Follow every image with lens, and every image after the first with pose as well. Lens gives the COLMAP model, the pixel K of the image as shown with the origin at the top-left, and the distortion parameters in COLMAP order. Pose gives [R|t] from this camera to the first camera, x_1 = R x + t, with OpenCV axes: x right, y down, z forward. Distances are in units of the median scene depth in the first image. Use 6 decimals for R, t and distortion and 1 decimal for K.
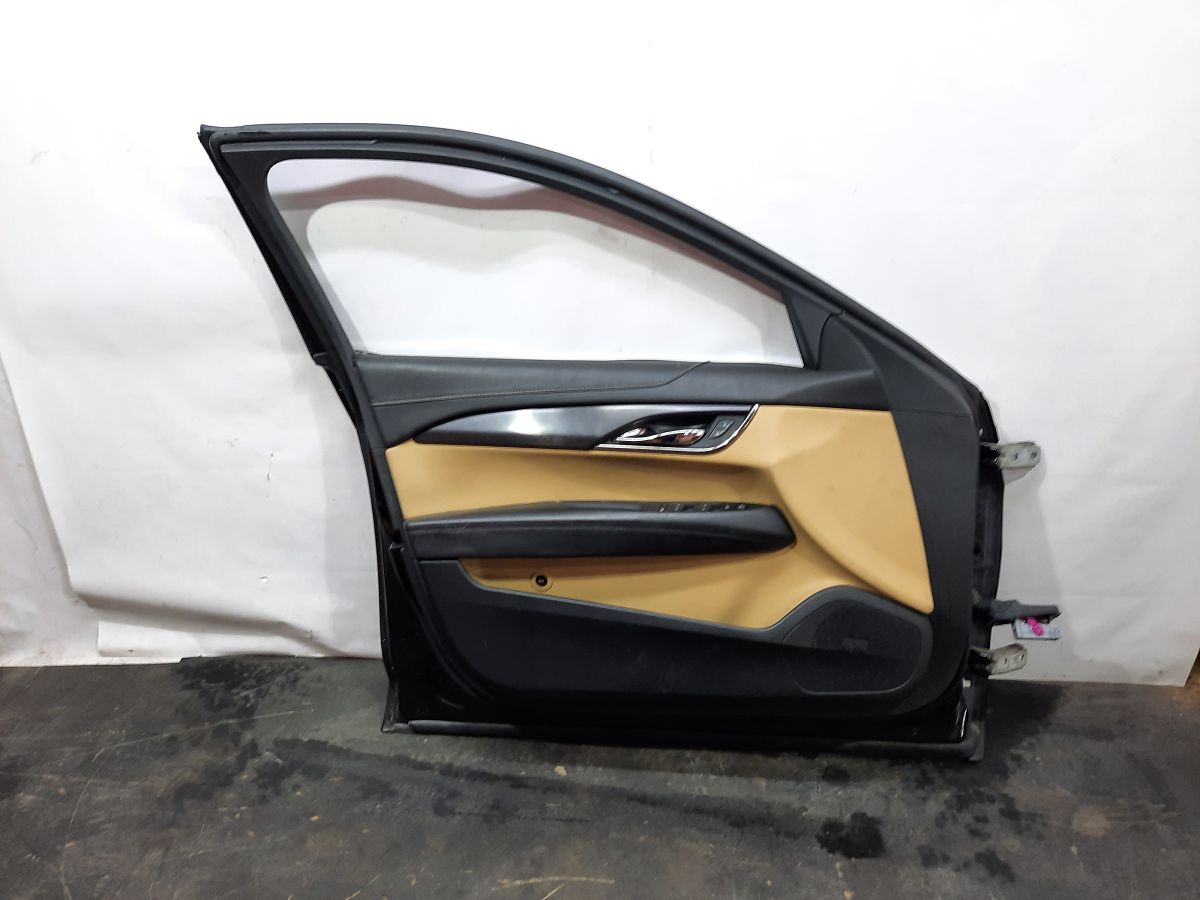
lens RADIAL K [[914.5, 0, 600.0], [0, 914.5, 450.0], [0, 0, 1]] dist [0.041261, -0.036497]
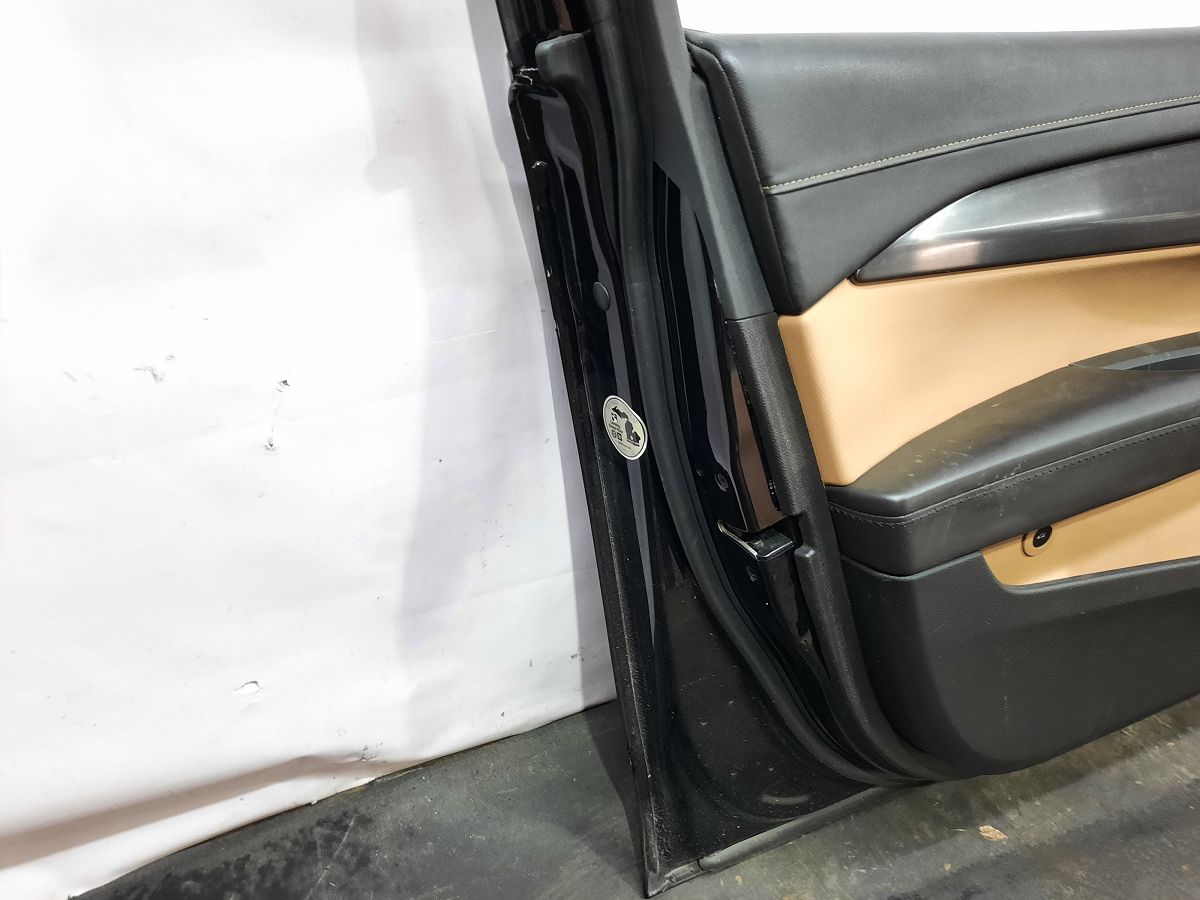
lens RADIAL K [[914.5, 0, 600.0], [0, 914.5, 450.0], [0, 0, 1]] dist [0.041261, -0.036497]
pose [[0.846579, -0.231703, 0.479185, -0.496163], [0.112886, 0.957957, 0.263771, -0.055311], [-0.520155, -0.169210, 0.837142, 0.742014]]
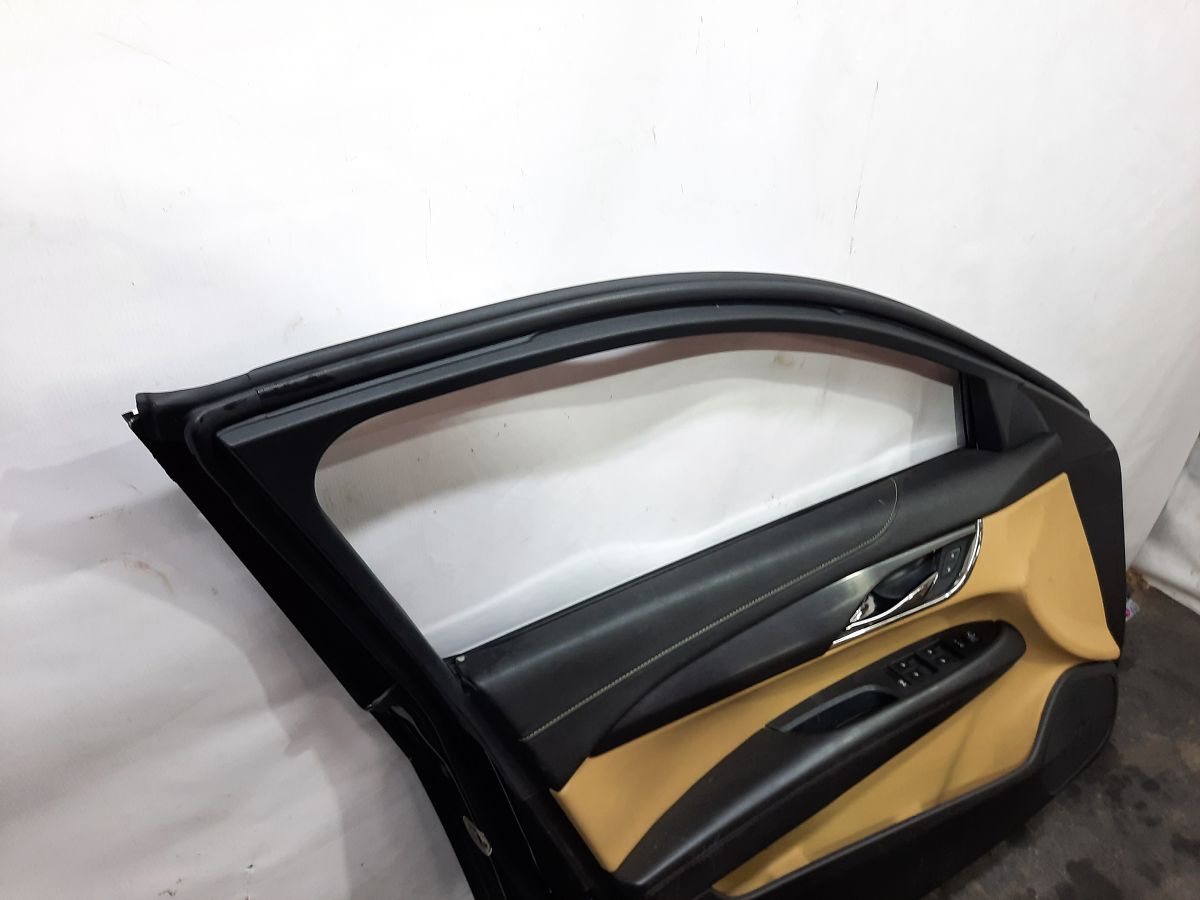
lens RADIAL K [[914.5, 0, 600.0], [0, 914.5, 450.0], [0, 0, 1]] dist [0.041261, -0.036497]
pose [[0.776912, -0.329519, 0.536493, -0.473127], [0.245764, 0.943226, 0.223439, -0.349416], [-0.579661, -0.041742, 0.813788, 0.508601]]
